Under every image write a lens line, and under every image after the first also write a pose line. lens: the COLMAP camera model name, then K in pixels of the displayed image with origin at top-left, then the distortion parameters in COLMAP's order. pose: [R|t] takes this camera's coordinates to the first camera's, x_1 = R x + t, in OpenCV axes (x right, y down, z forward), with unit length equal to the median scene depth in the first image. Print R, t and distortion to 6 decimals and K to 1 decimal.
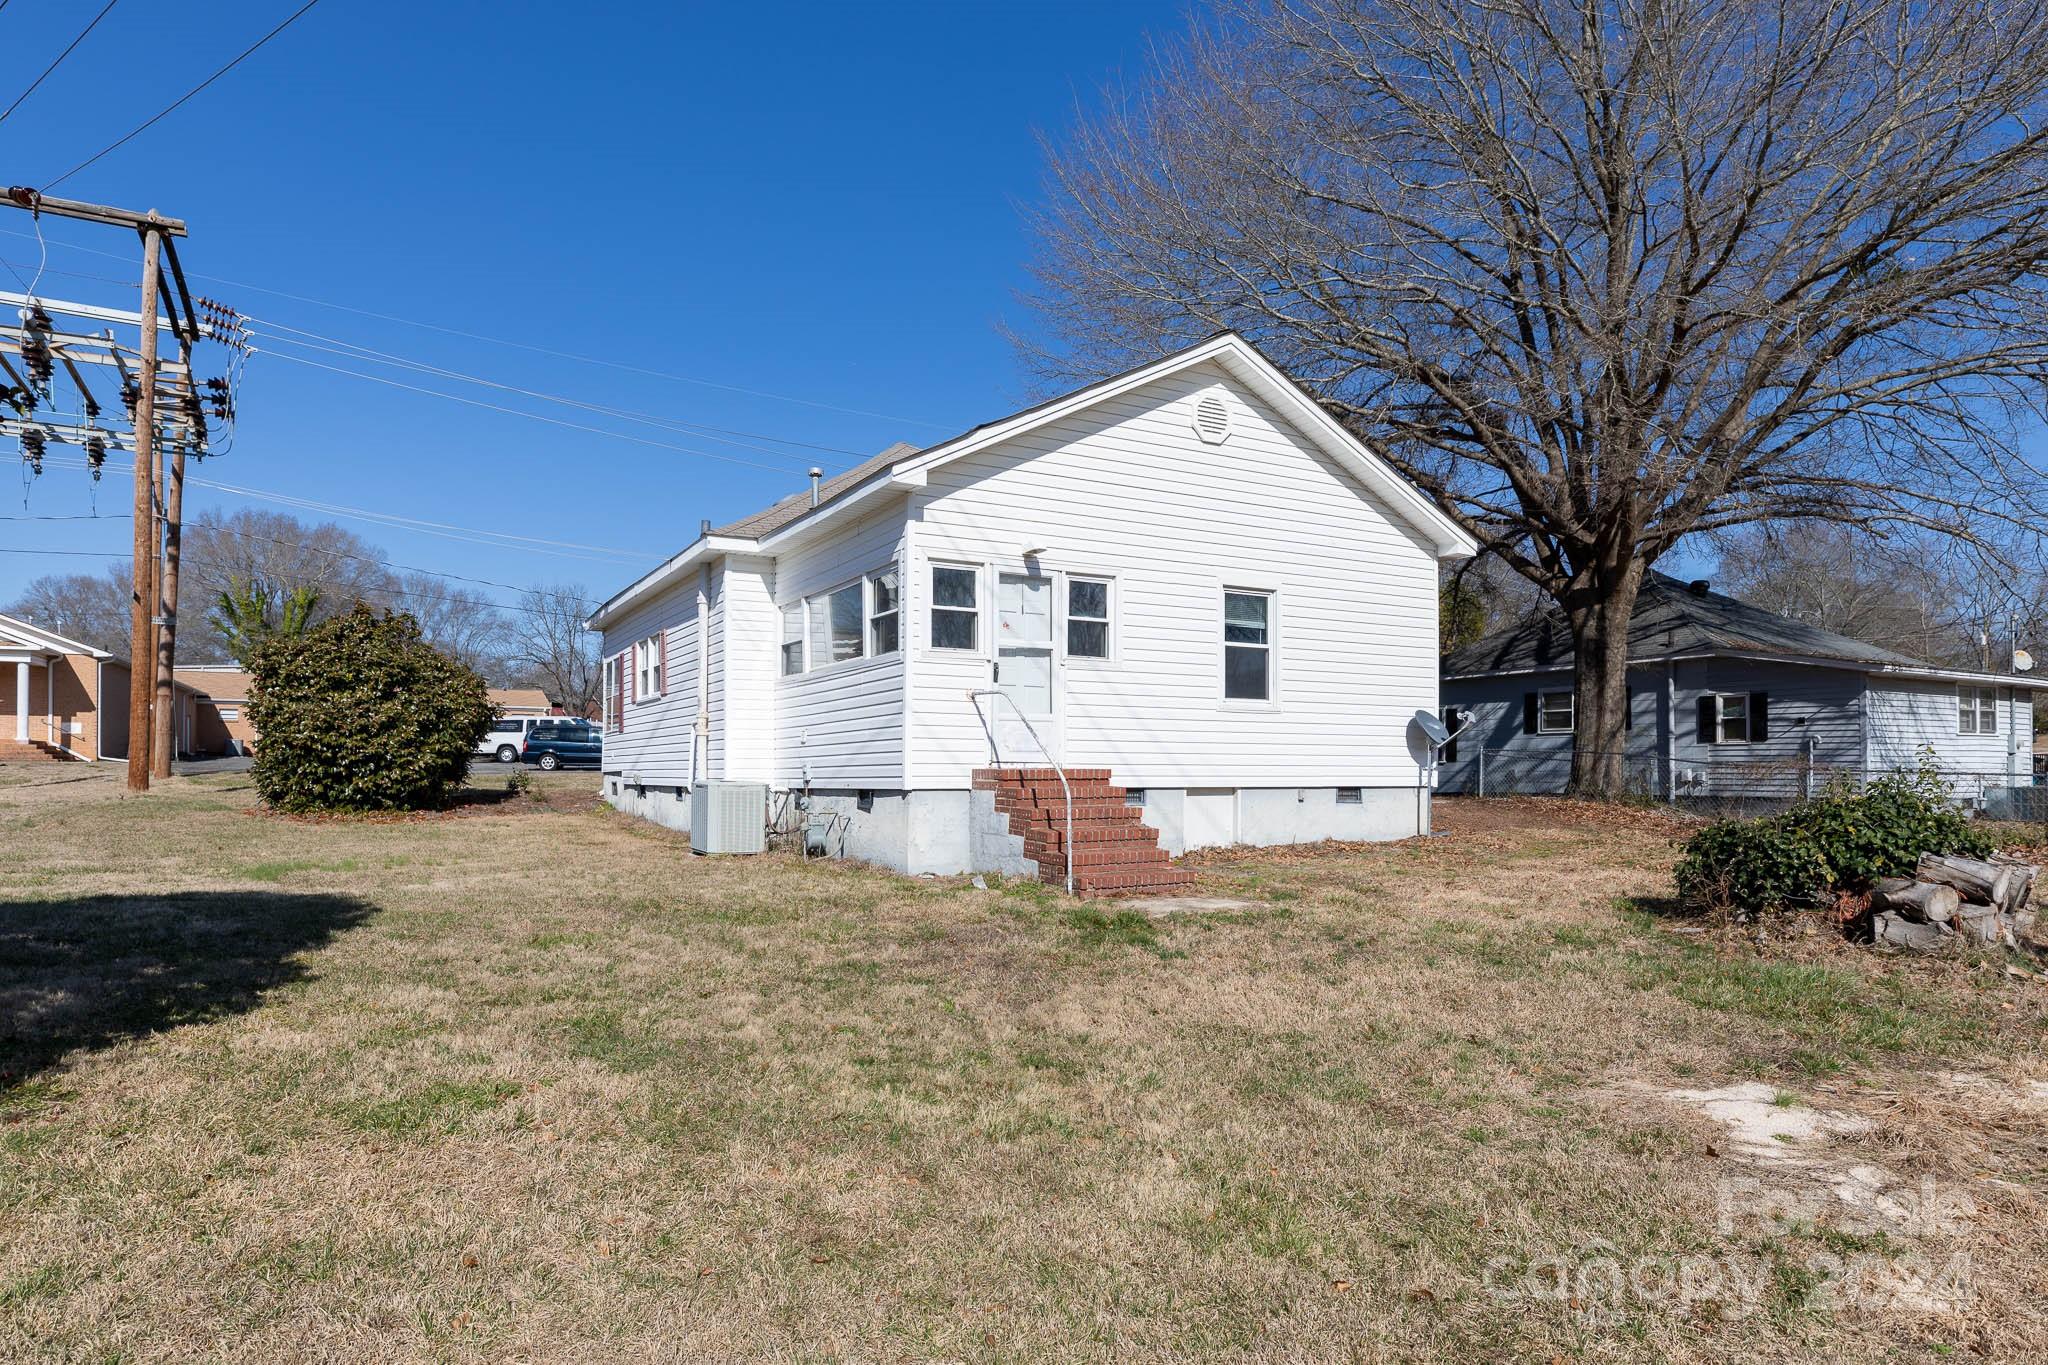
lens RADIAL K [[1189.8, 0, 1024.0], [0, 1189.8, 764.2], [0, 0, 1]] dist [-0.000977, -0.001026]
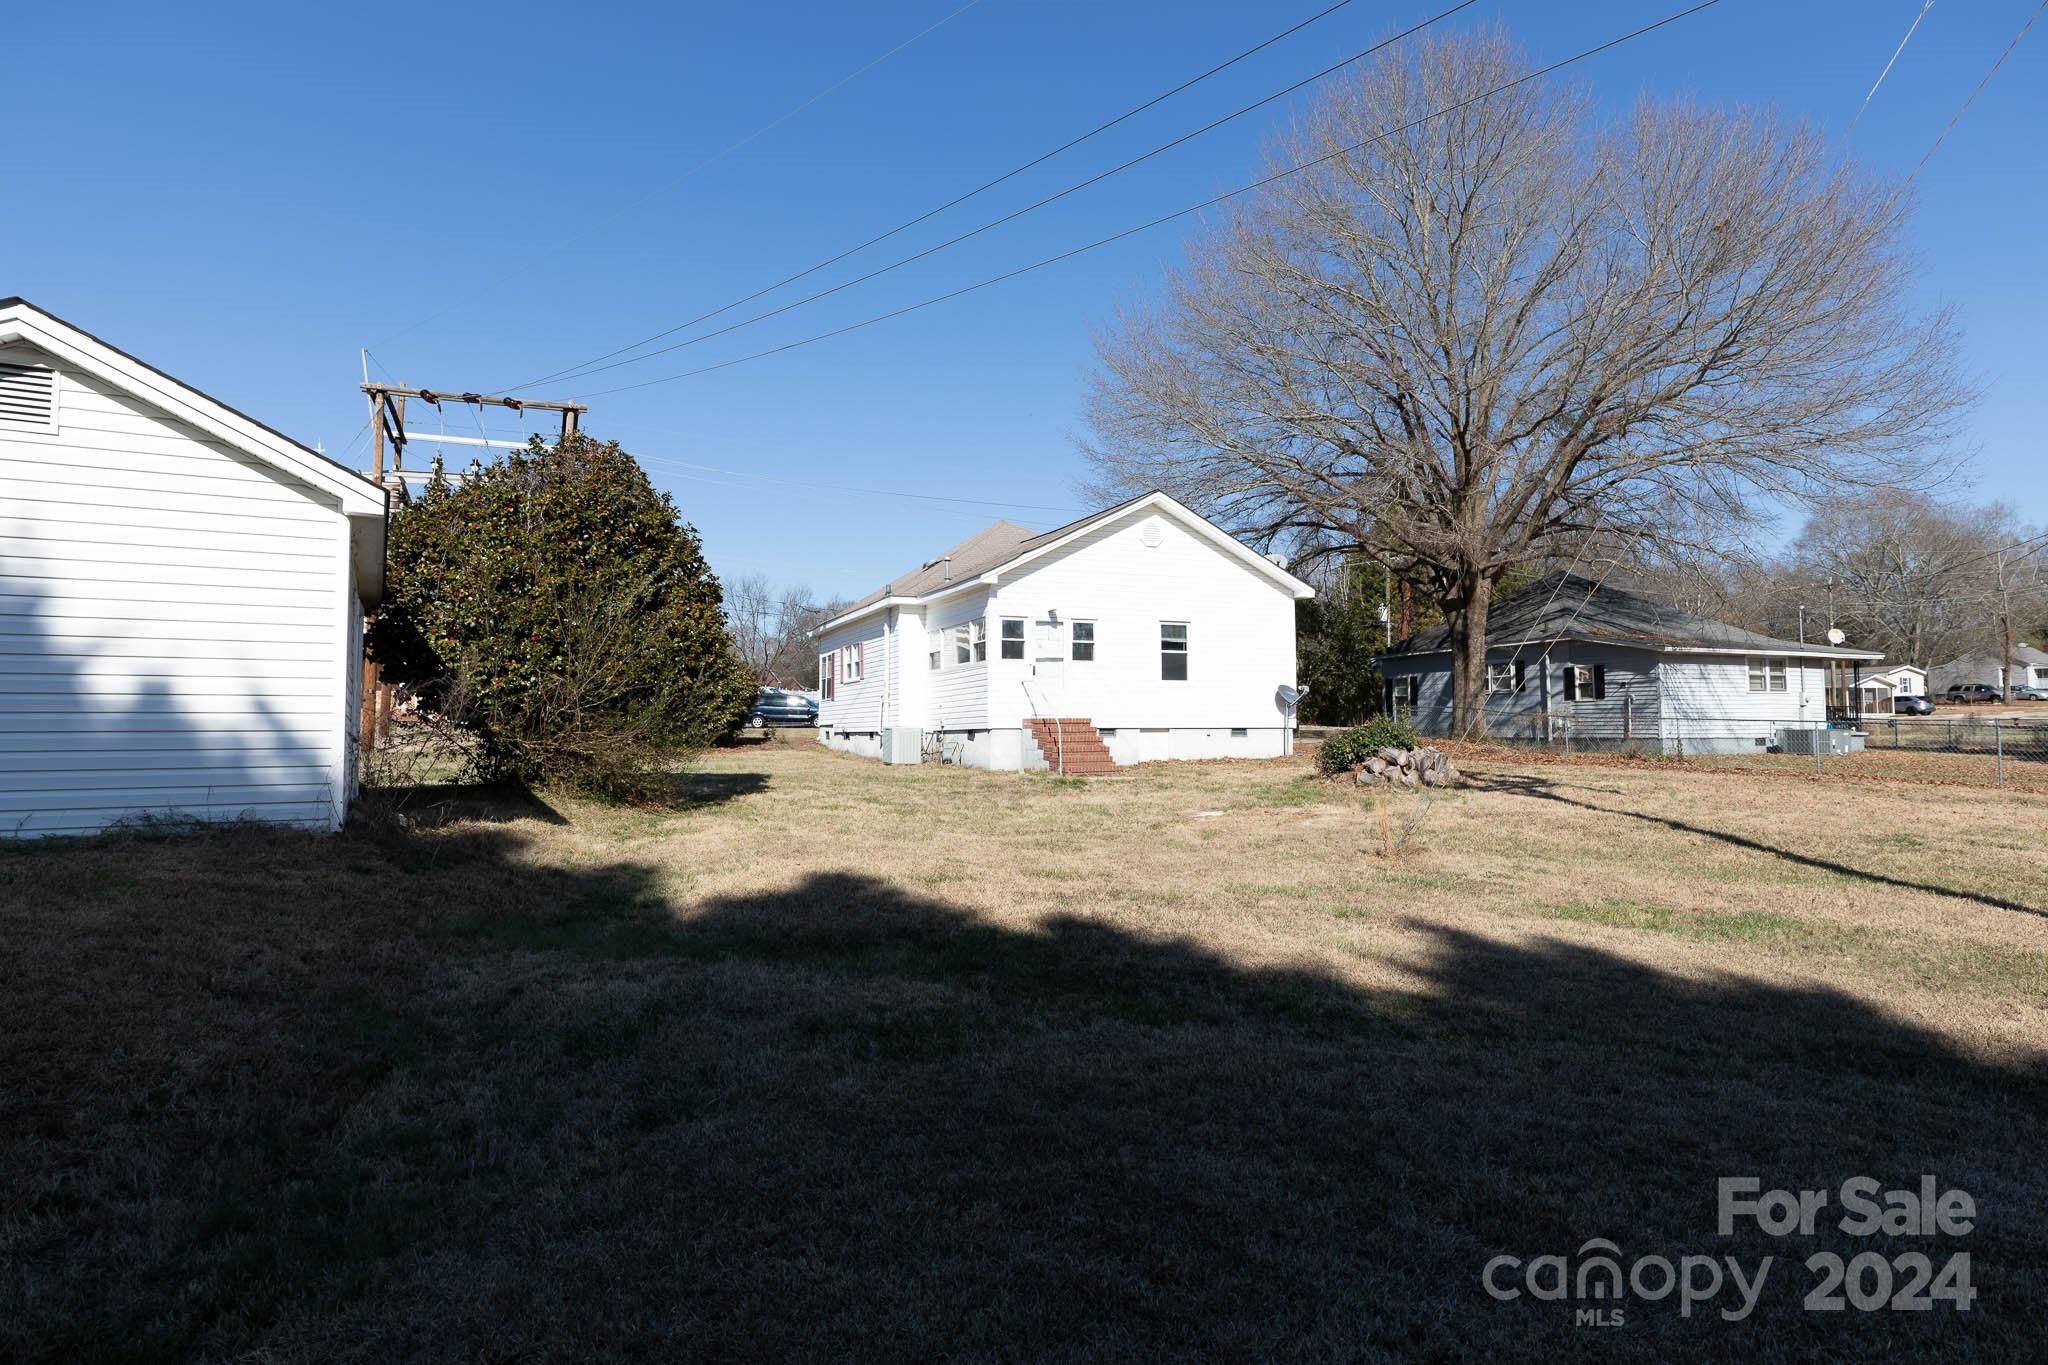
lens RADIAL K [[1146.9, 0, 1021.1], [0, 1146.9, 667.5], [0, 0, 1]] dist [0.002099, 0.000154]
pose [[0.992750, -0.013021, -0.119492, 0.150742], [0.007086, 0.998726, -0.049957, 0.011859], [0.119990, 0.048748, 0.991578, -0.750024]]
